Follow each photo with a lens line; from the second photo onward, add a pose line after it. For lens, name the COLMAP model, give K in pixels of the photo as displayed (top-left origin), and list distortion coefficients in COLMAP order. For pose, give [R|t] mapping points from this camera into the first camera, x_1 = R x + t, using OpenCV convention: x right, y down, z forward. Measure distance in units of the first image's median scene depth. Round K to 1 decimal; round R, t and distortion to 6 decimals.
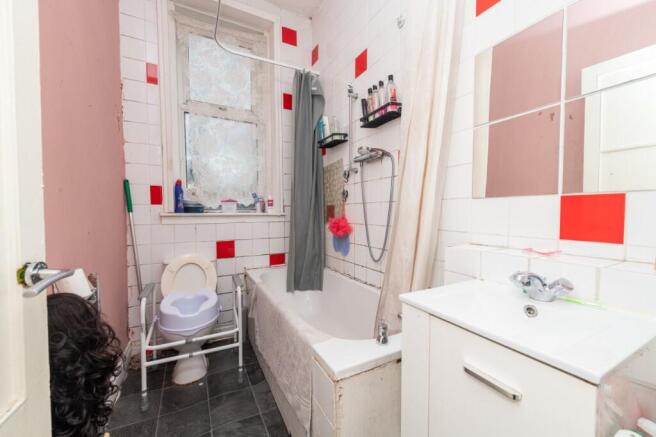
lens RADIAL K [[256.2, 0, 330.4], [0, 256.2, 219.4], [0, 0, 1]] dist [-0.000763, -0.000235]
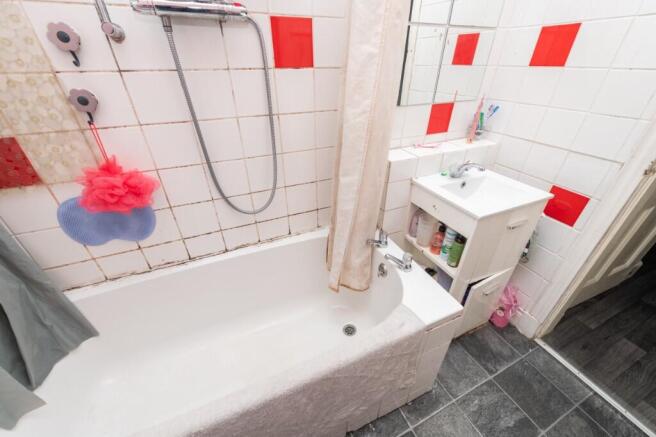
lens RADIAL K [[256.2, 0, 330.1], [0, 256.2, 215.3], [0, 0, 1]] dist [-0.000763, -0.000235]
pose [[0.062808, -0.521550, 0.850906, -0.578471], [0.023515, 0.853126, 0.521175, -0.263279], [-0.997749, -0.012725, 0.065847, 1.152442]]
